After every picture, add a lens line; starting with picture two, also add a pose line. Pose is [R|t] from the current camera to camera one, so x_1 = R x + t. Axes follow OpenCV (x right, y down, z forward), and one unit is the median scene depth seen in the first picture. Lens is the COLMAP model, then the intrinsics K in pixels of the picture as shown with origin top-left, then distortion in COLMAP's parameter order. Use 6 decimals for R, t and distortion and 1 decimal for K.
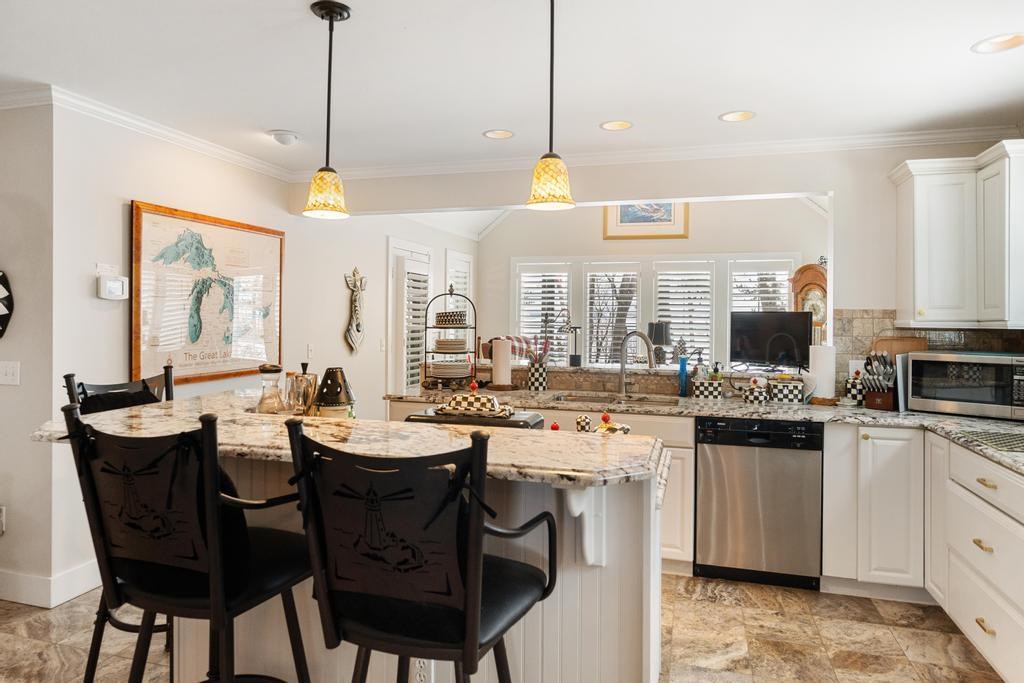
lens RADIAL K [[646.3, 0, 511.1], [0, 646.3, 313.6], [0, 0, 1]] dist [-0.000359, -0.002636]
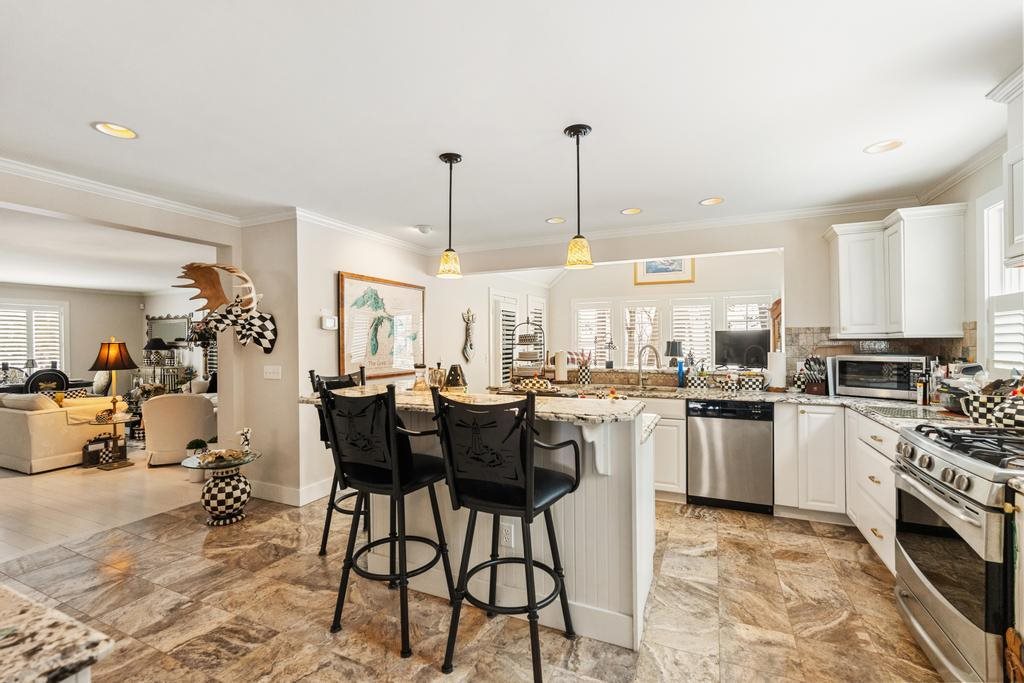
lens RADIAL K [[450.3, 0, 516.5], [0, 450.3, 338.9], [0, 0, 1]] dist [-0.002410, -0.000205]
pose [[0.990841, -0.015791, -0.134104, 0.034768], [0.015616, 0.999875, -0.002360, 0.014143], [0.134124, 0.000244, 0.990965, -0.118712]]
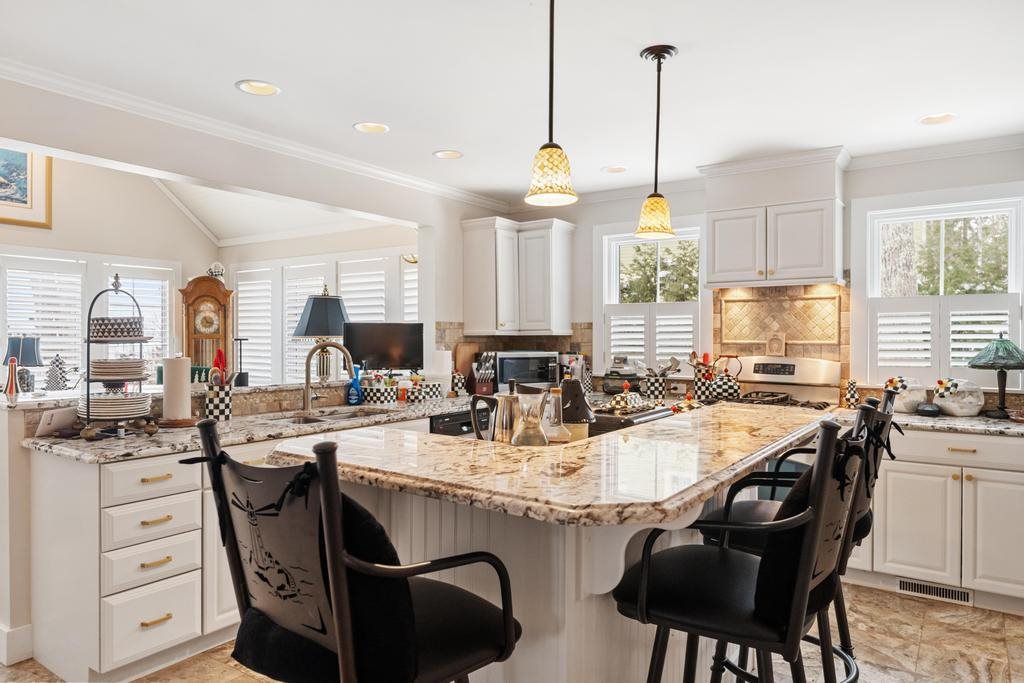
lens RADIAL K [[659.0, 0, 512.6], [0, 659.0, 334.2], [0, 0, 1]] dist [0.000007, 0.003262]
pose [[0.318750, -0.005328, 0.947824, -0.784265], [-0.003073, 0.999973, 0.006654, 0.010626], [-0.947834, -0.005034, 0.318725, 0.535170]]
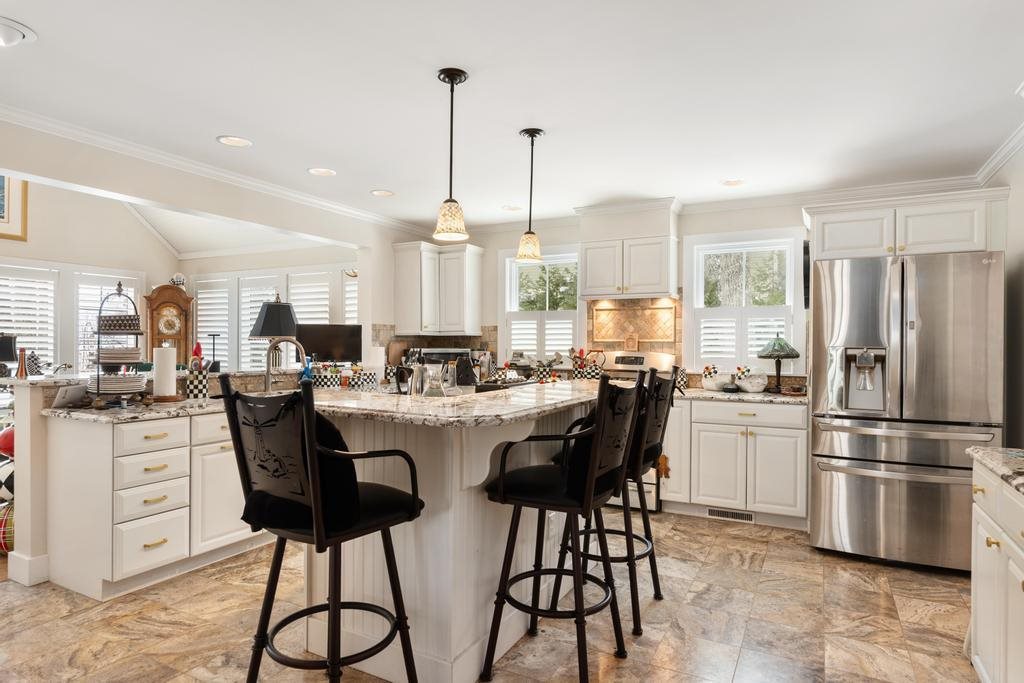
lens RADIAL K [[582.7, 0, 512.2], [0, 582.7, 340.8], [0, 0, 1]] dist [0.004536, -0.000553]
pose [[0.203726, -0.003067, 0.979023, -0.967687], [-0.007728, 0.999959, 0.004741, 0.029771], [-0.978998, -0.008531, 0.203694, 0.447178]]
